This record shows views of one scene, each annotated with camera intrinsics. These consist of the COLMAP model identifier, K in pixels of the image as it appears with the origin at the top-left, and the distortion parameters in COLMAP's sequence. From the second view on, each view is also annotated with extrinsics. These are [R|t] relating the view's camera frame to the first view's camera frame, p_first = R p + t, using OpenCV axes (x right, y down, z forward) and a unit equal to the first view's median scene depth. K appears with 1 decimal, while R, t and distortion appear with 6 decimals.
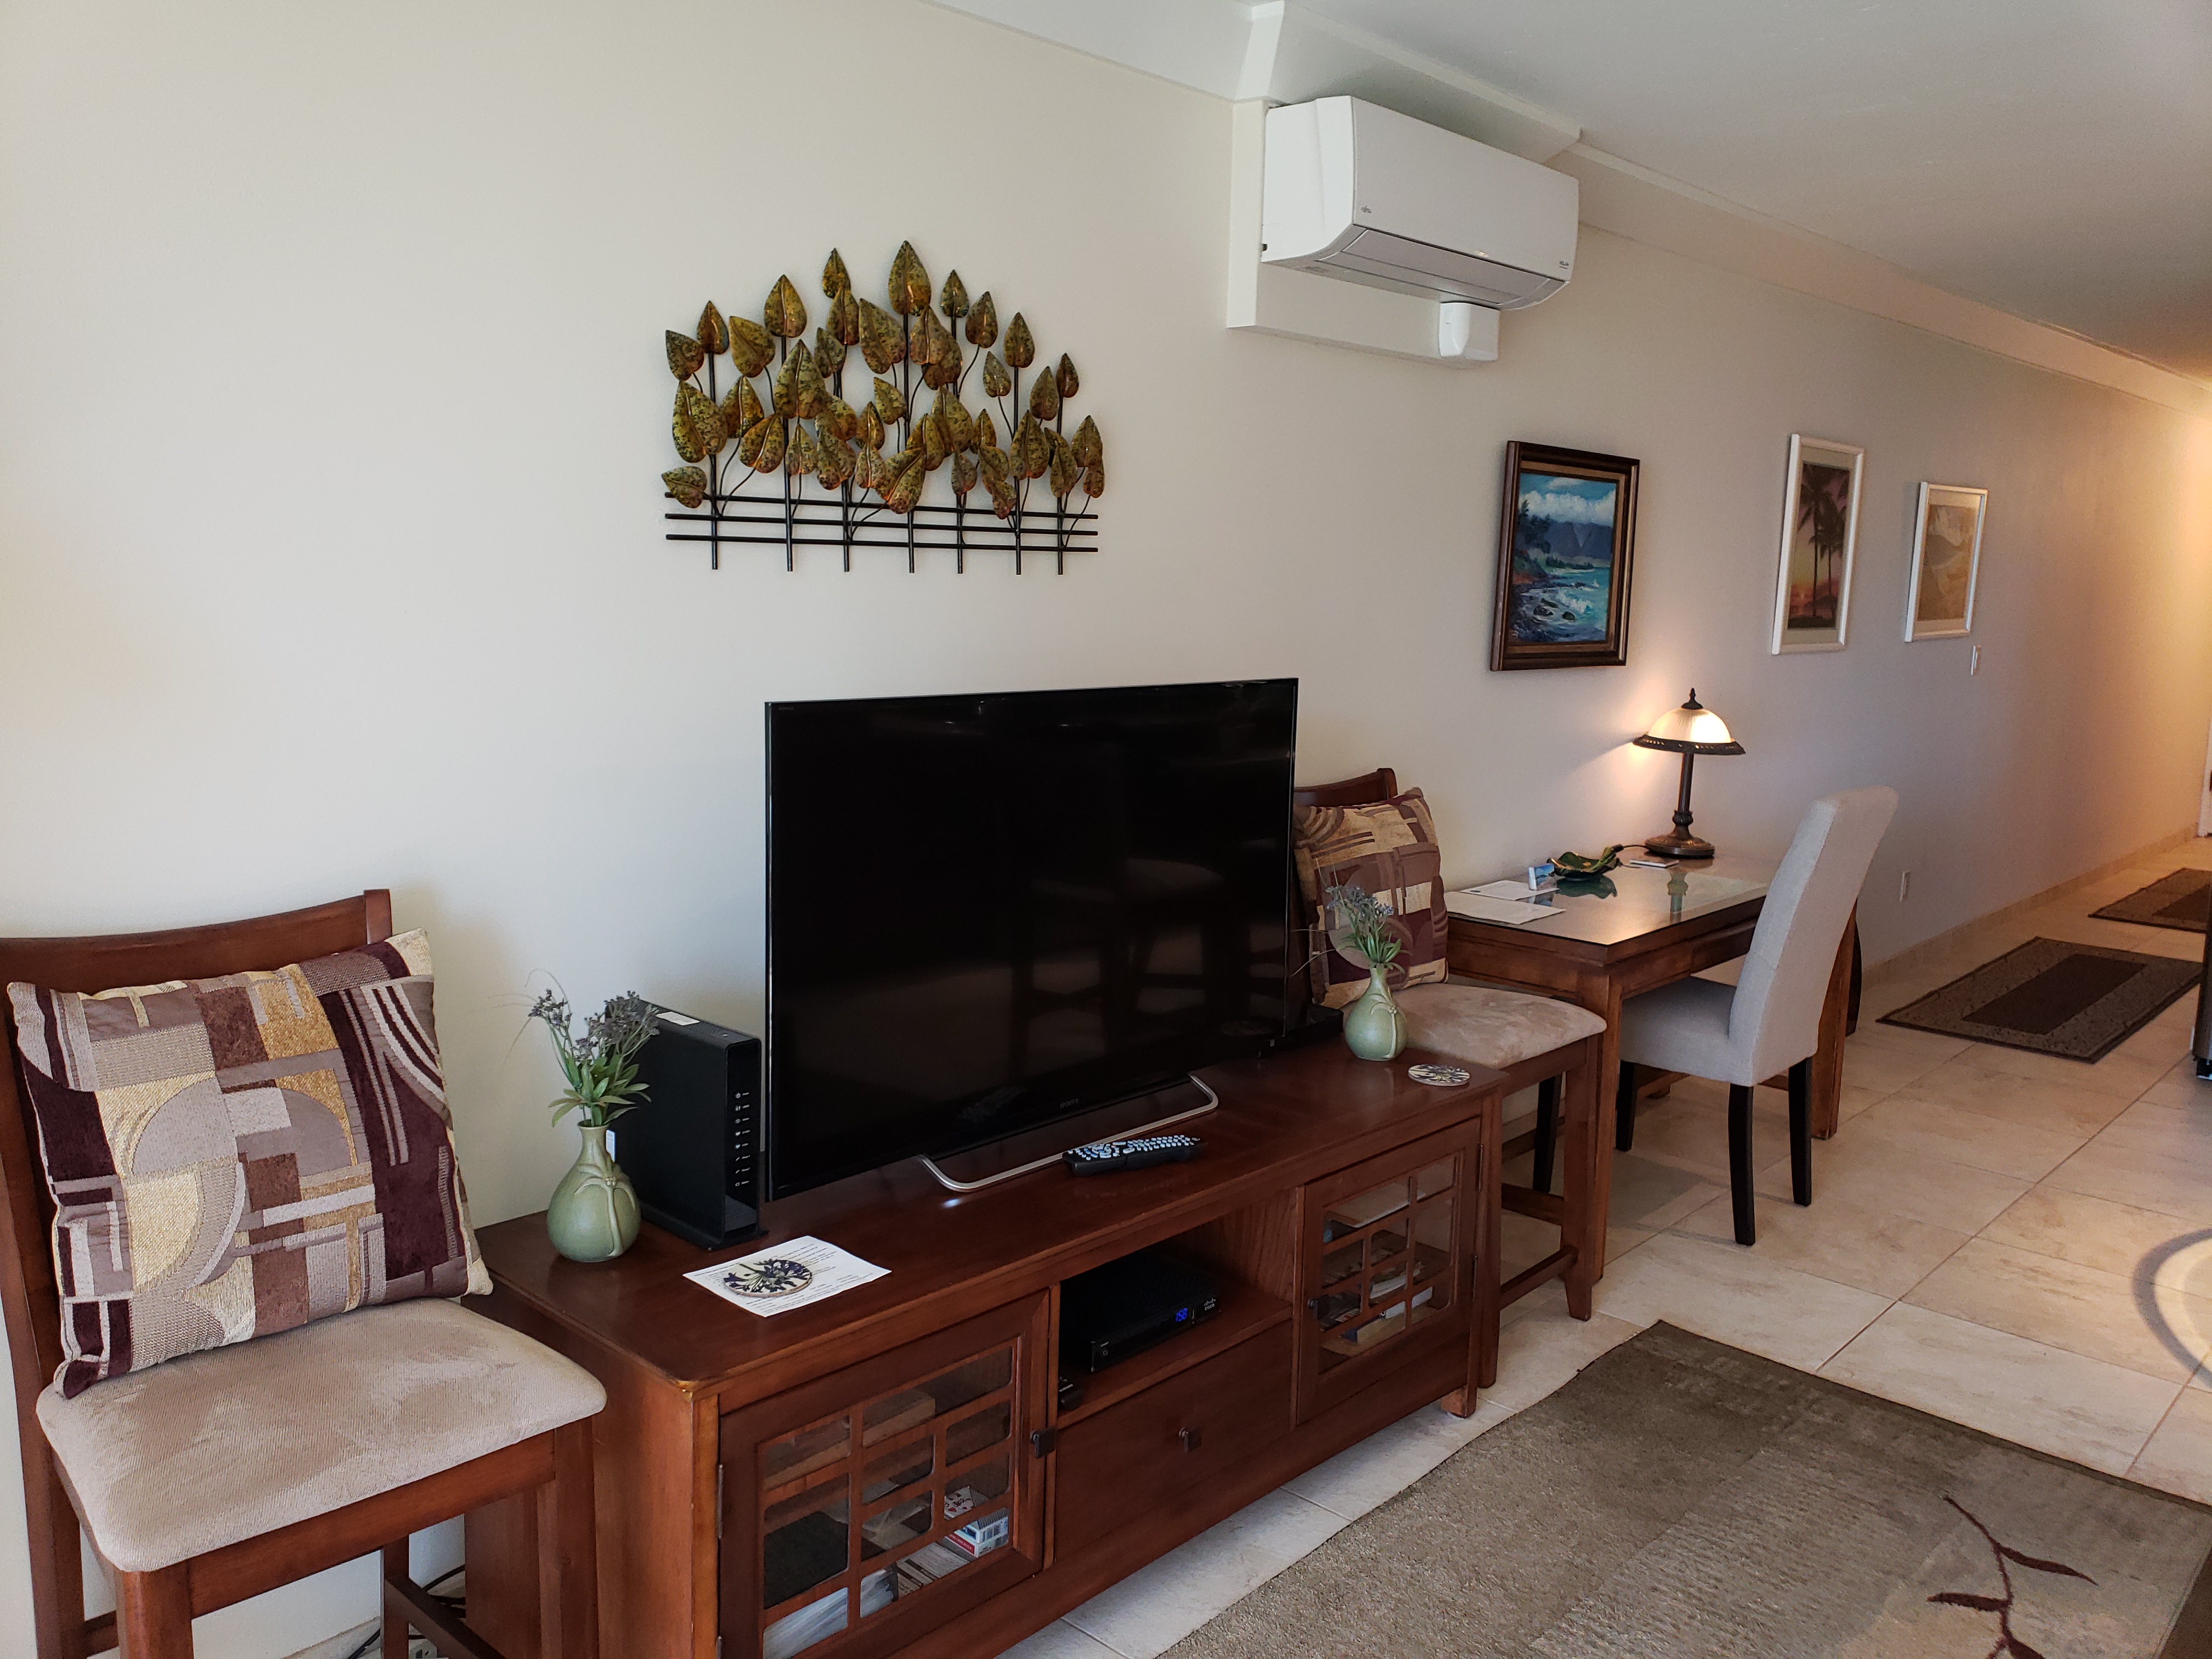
lens RADIAL K [[1634.5, 0, 914.2], [0, 1634.5, 830.1], [0, 0, 1]] dist [0.033123, -0.065502]
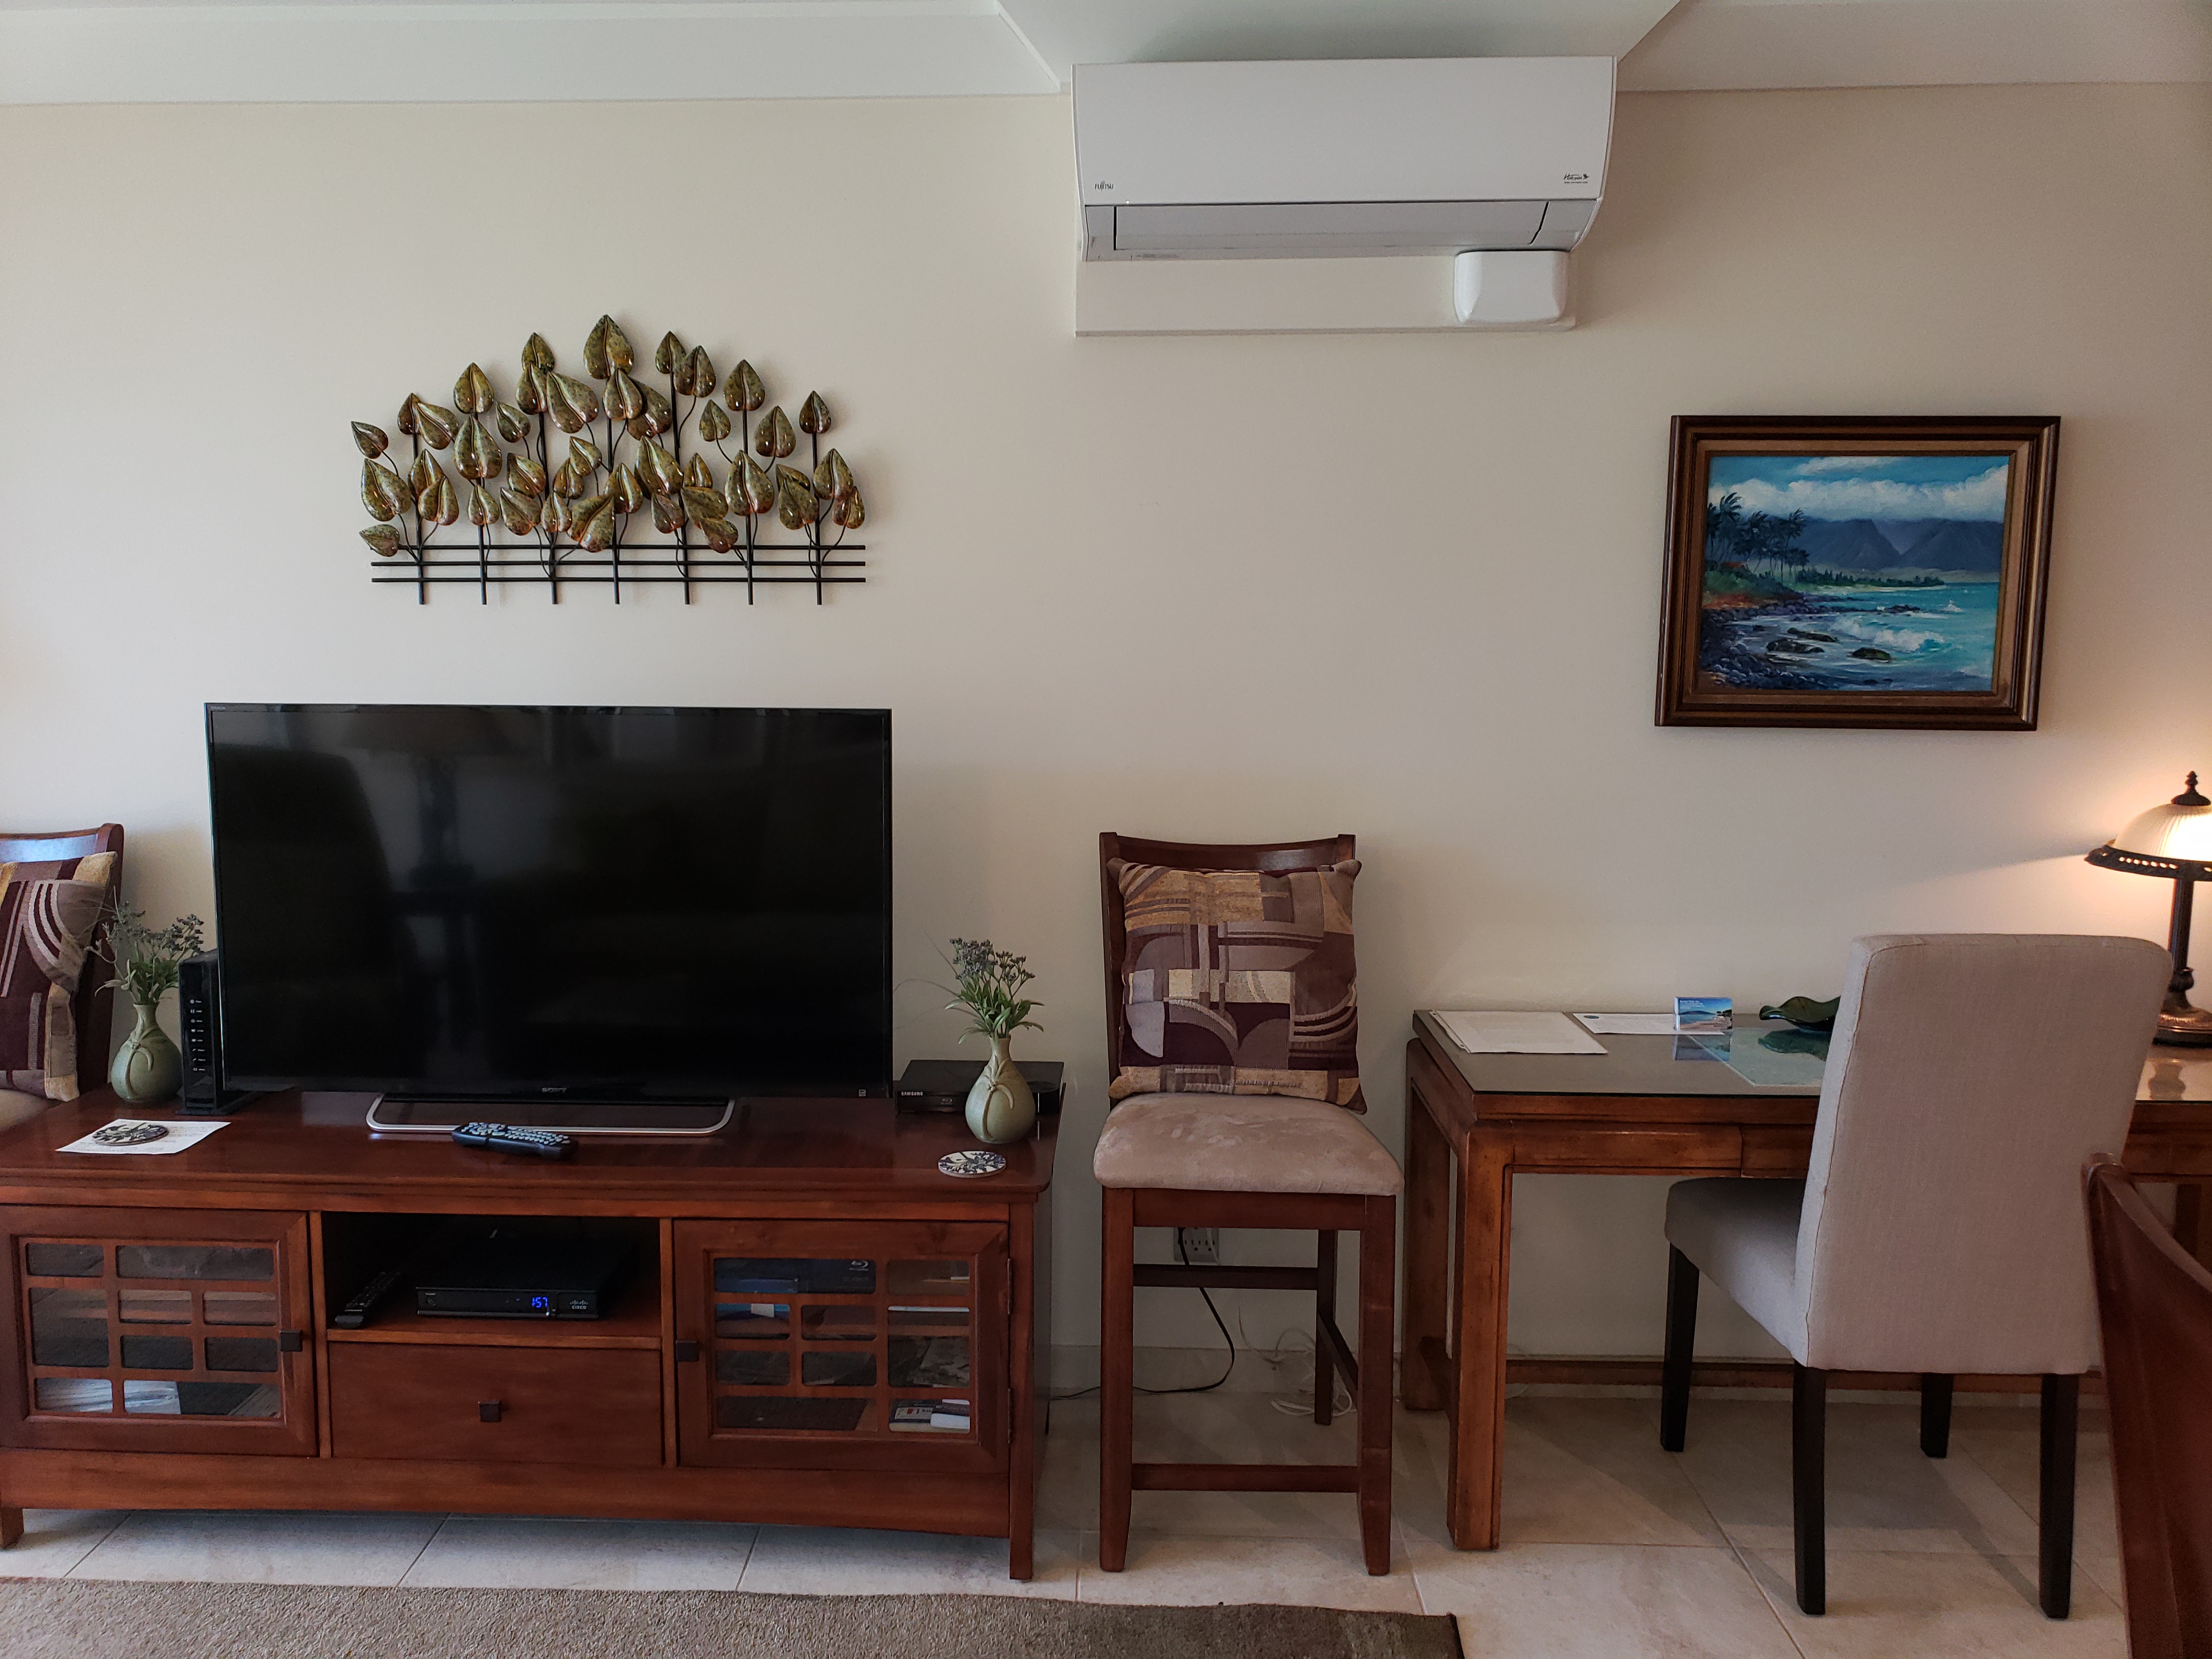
lens RADIAL K [[1622.7, 0, 1106.0], [0, 1622.7, 829.5], [0, 0, 1]] dist [0.005763, 0.006375]
pose [[0.705987, 0.077994, -0.703918, 0.942380], [-0.100227, 0.994917, 0.009715, -0.043858], [0.701097, 0.063693, 0.710215, 0.412361]]
